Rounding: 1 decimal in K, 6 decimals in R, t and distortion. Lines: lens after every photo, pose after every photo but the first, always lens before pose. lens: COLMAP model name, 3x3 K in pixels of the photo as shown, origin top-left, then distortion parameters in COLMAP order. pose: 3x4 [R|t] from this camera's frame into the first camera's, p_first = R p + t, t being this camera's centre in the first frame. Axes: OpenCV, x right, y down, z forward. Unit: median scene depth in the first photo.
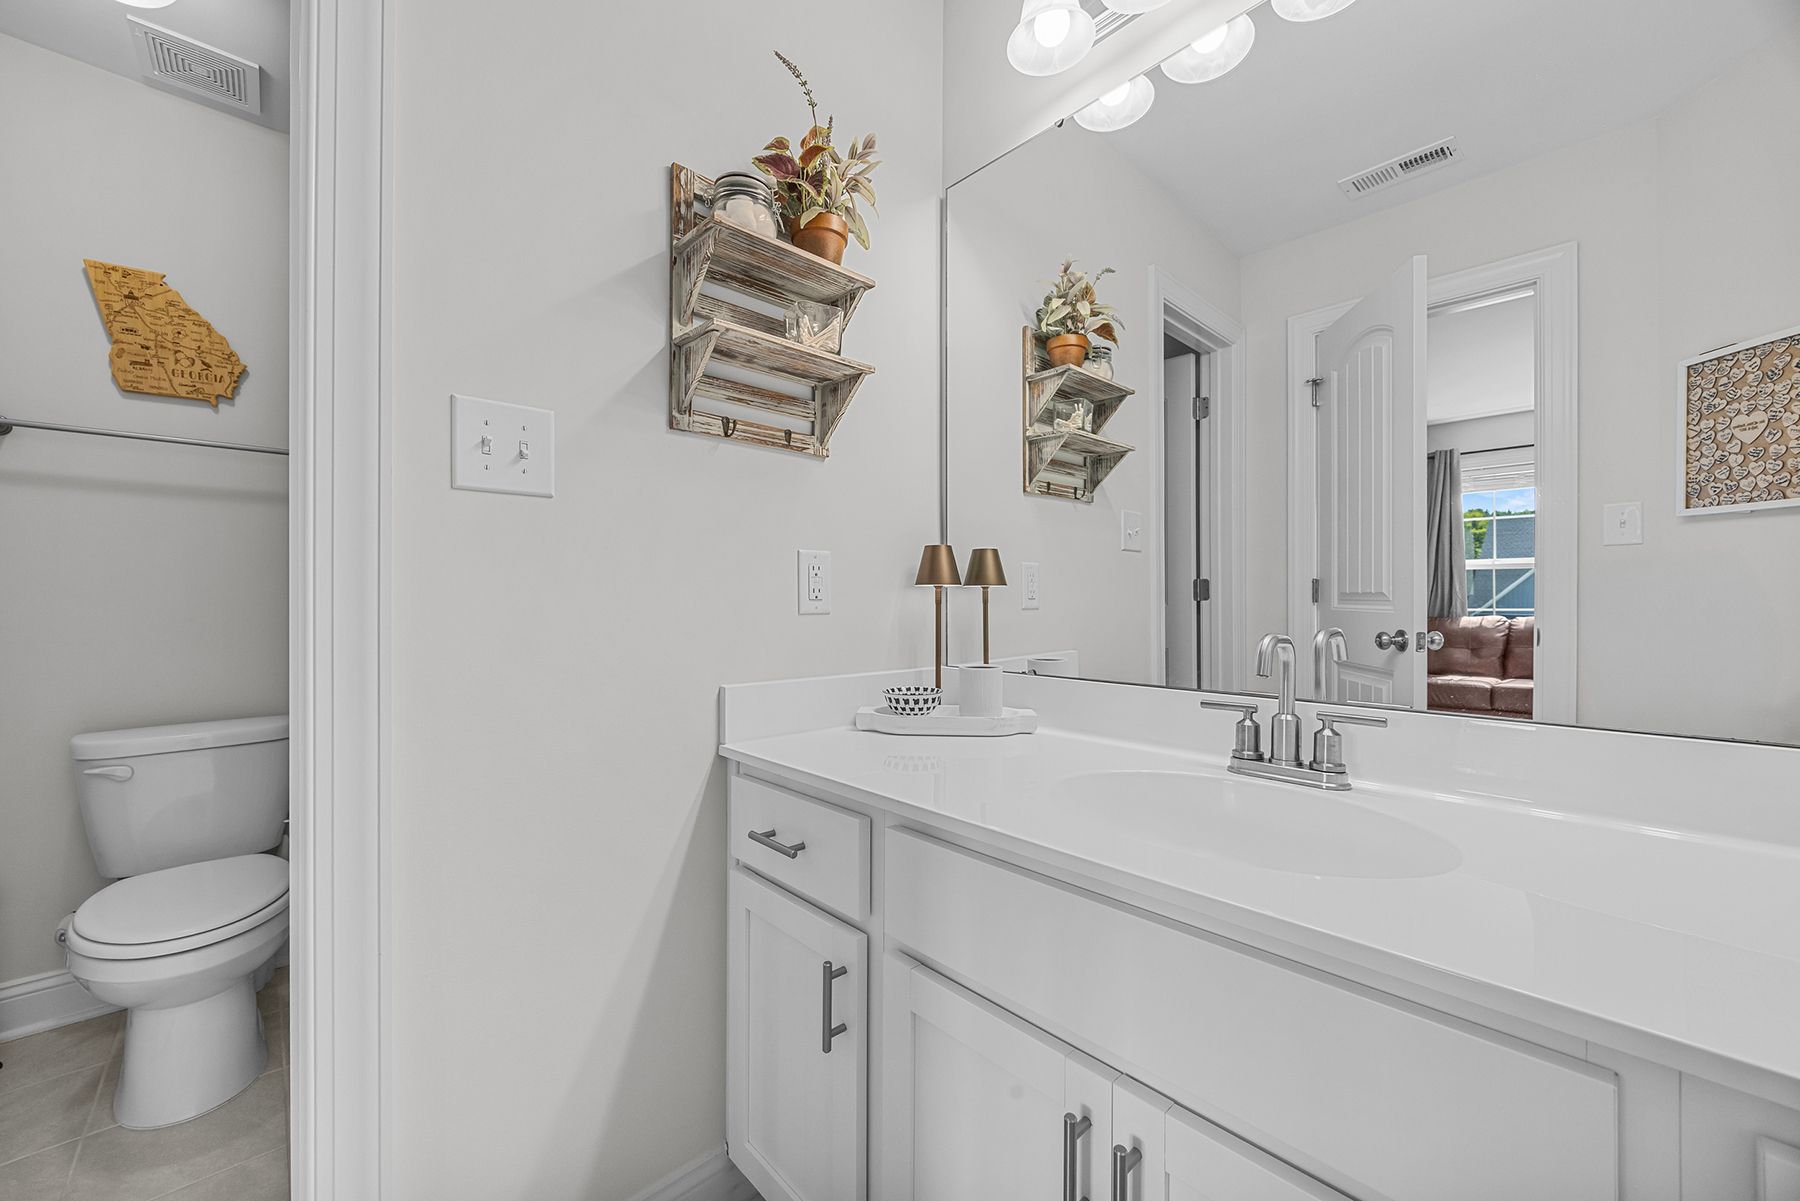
lens RADIAL K [[681.0, 0, 892.4], [0, 681.0, 608.6], [0, 0, 1]] dist [-0.001431, -0.000681]
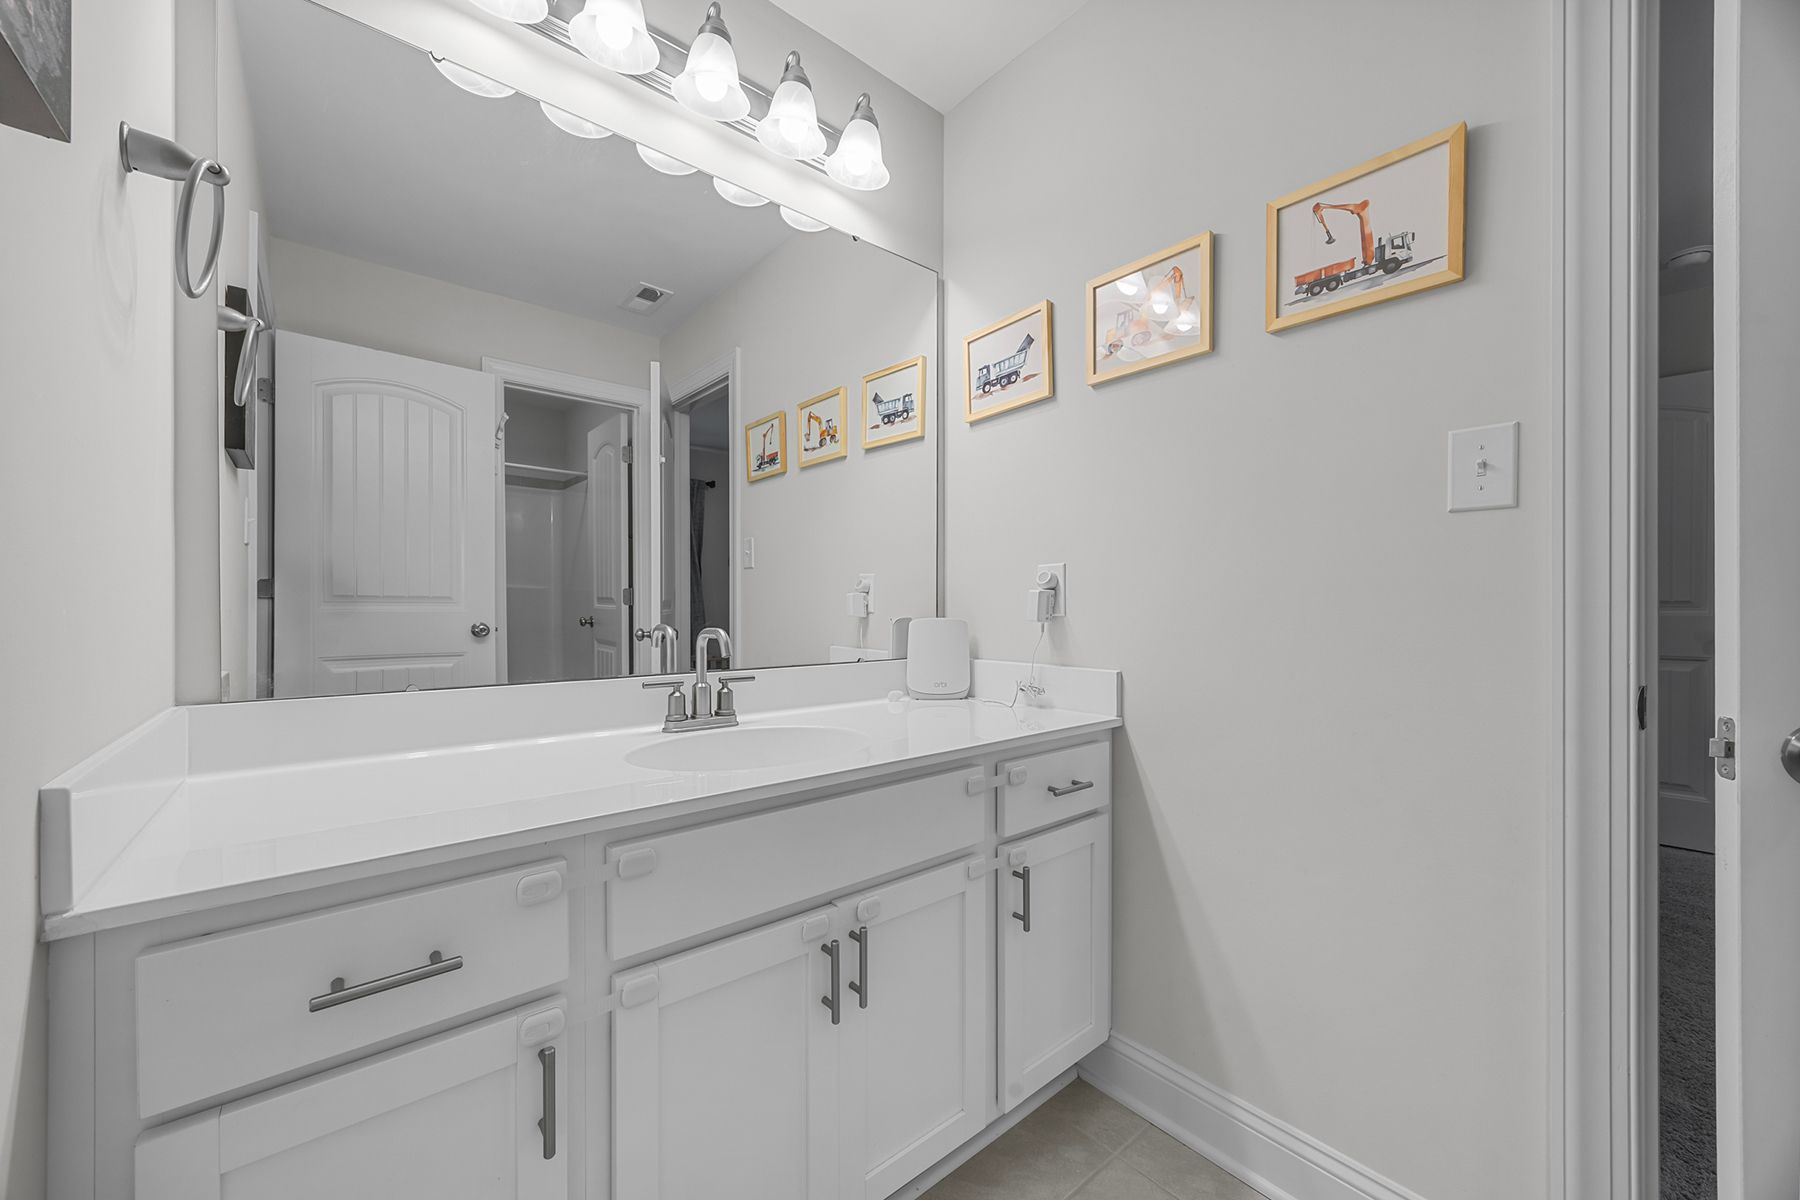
lens RADIAL K [[681.0, 0, 892.9], [0, 681.0, 604.0], [0, 0, 1]] dist [-0.001431, -0.000681]
pose [[0.053850, 0.000092, 0.998549, -0.789240], [-0.007514, 0.999972, 0.000313, -0.013850], [-0.998521, -0.007520, 0.053849, 0.493605]]
